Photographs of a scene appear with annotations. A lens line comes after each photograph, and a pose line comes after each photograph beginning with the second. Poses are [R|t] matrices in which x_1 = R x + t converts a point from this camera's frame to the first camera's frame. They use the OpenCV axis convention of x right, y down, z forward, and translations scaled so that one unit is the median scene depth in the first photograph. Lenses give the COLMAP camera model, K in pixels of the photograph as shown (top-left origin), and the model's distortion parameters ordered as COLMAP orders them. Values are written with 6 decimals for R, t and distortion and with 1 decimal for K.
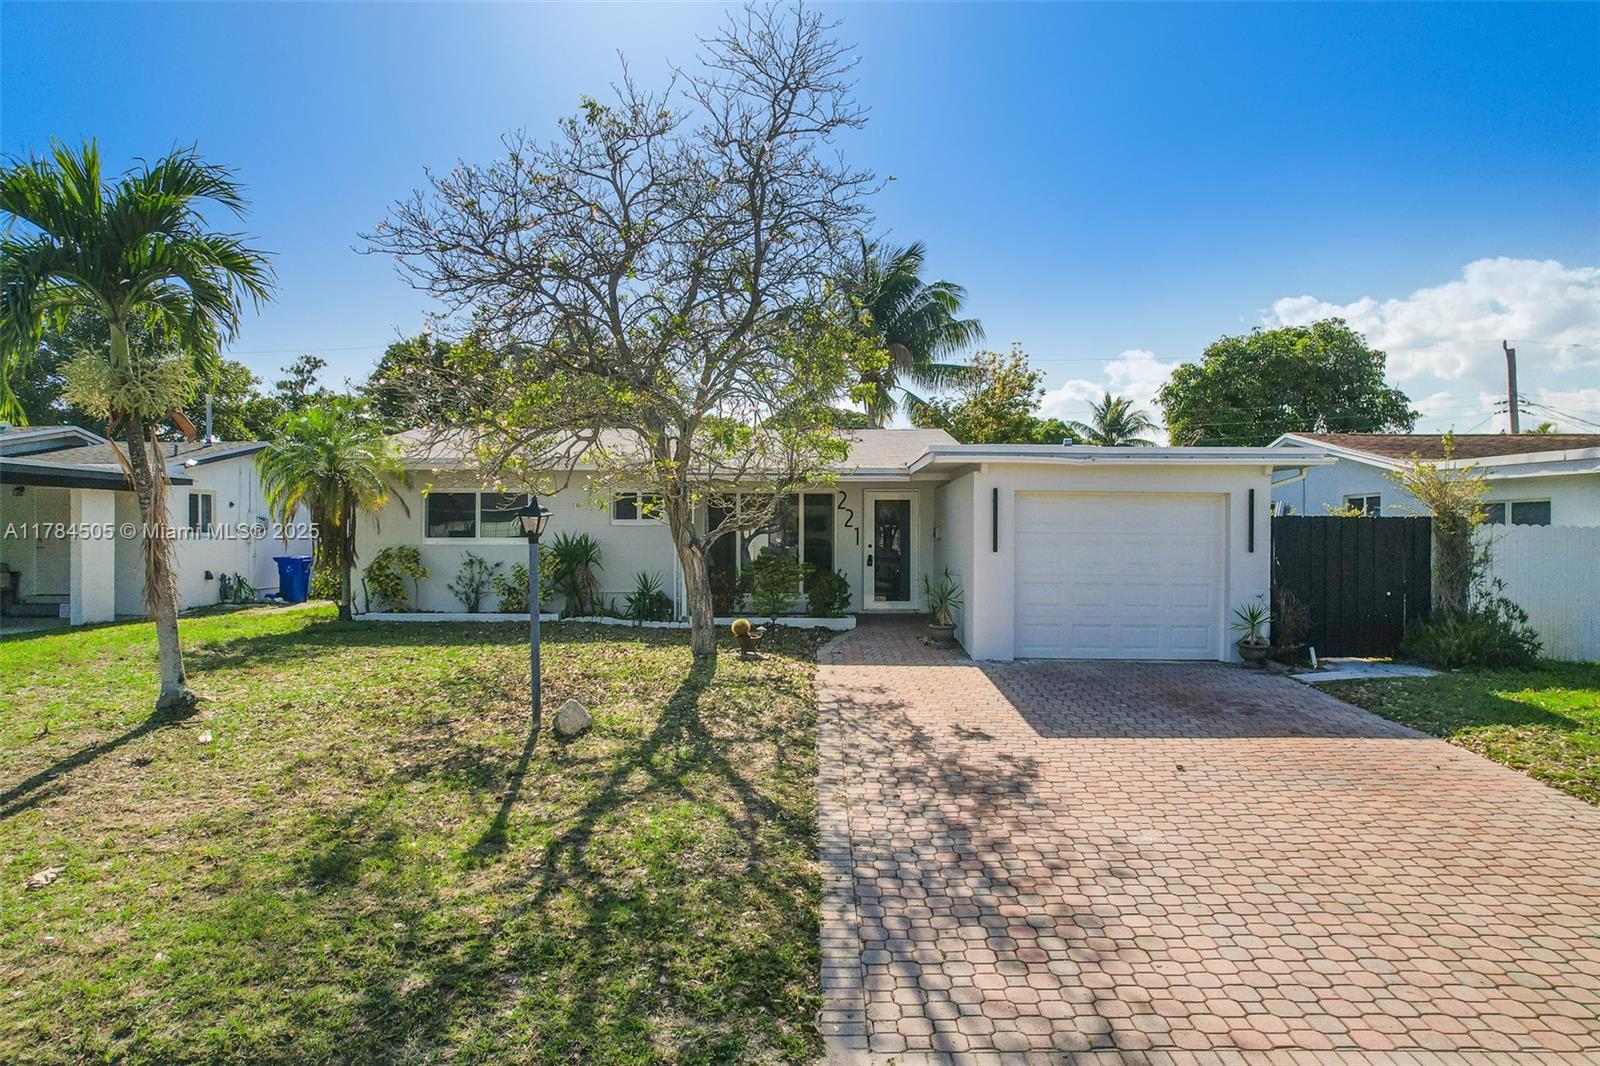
lens RADIAL K [[1020.0, 0, 809.2], [0, 1020.0, 538.2], [0, 0, 1]] dist [-0.076542, 0.070930]
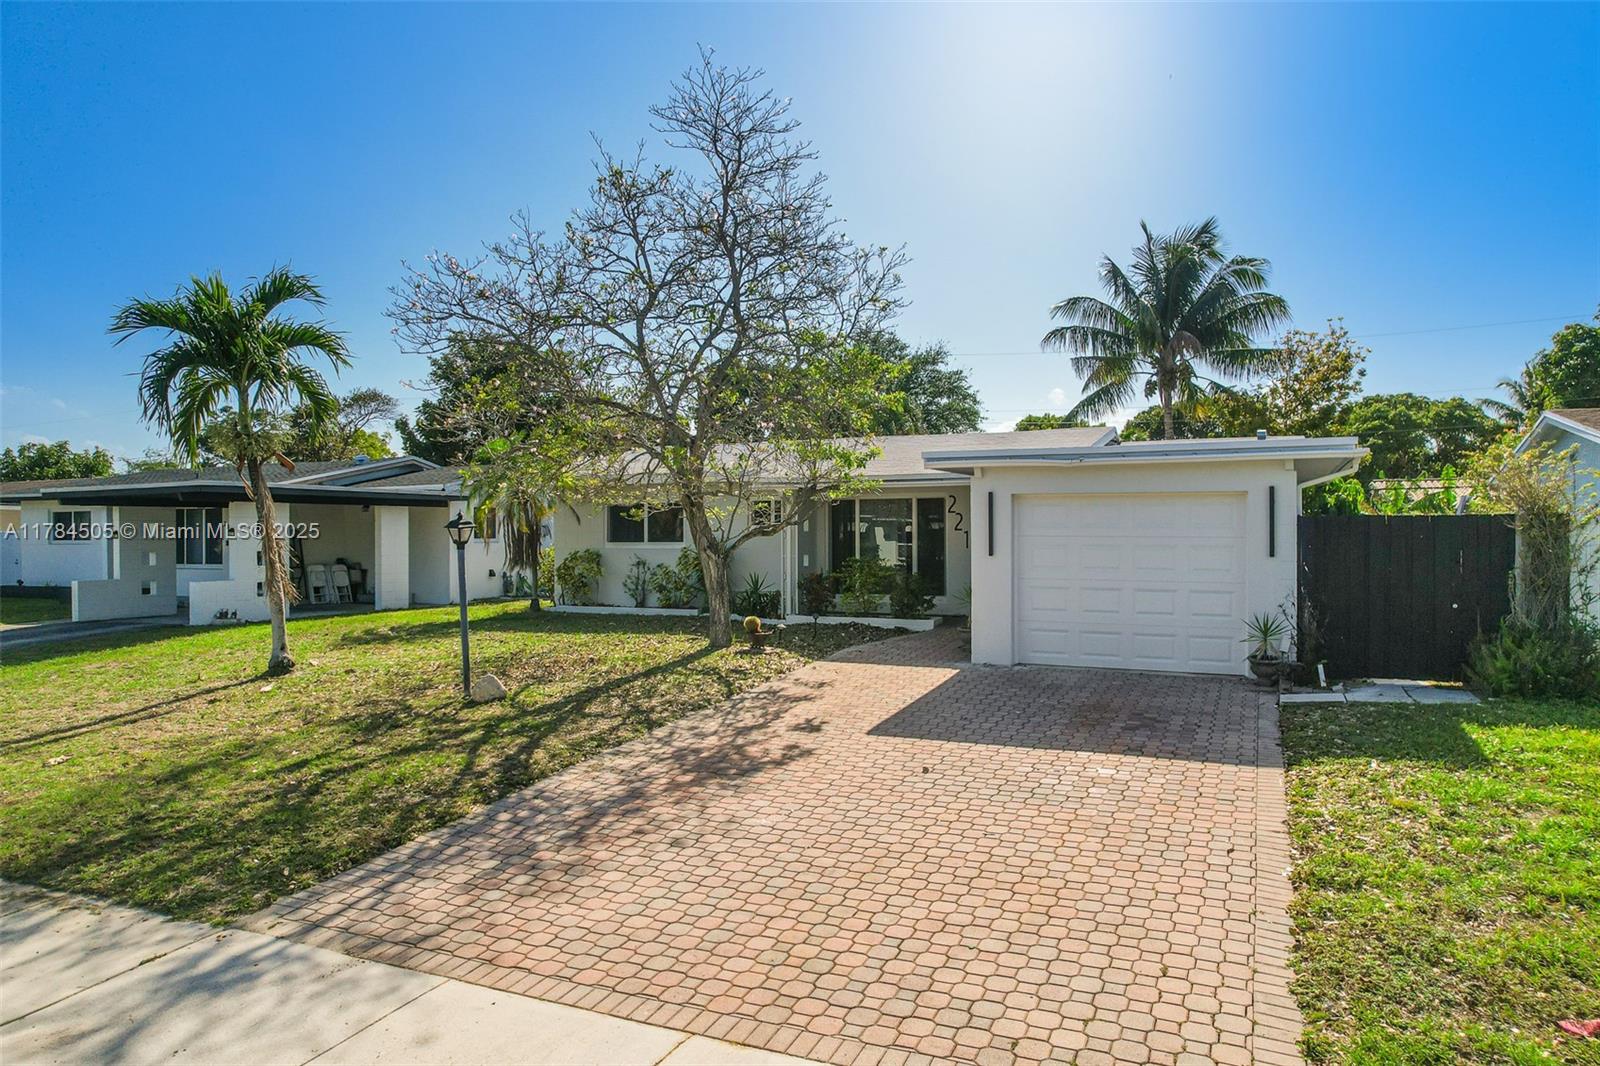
lens RADIAL K [[1028.5, 0, 806.2], [0, 1028.5, 537.6], [0, 0, 1]] dist [-0.074797, 0.067676]
pose [[0.915133, -0.005473, -0.403115, 0.665430], [0.004975, 0.999985, -0.002281, -0.005064], [0.403121, 0.000082, 0.915147, 0.006063]]
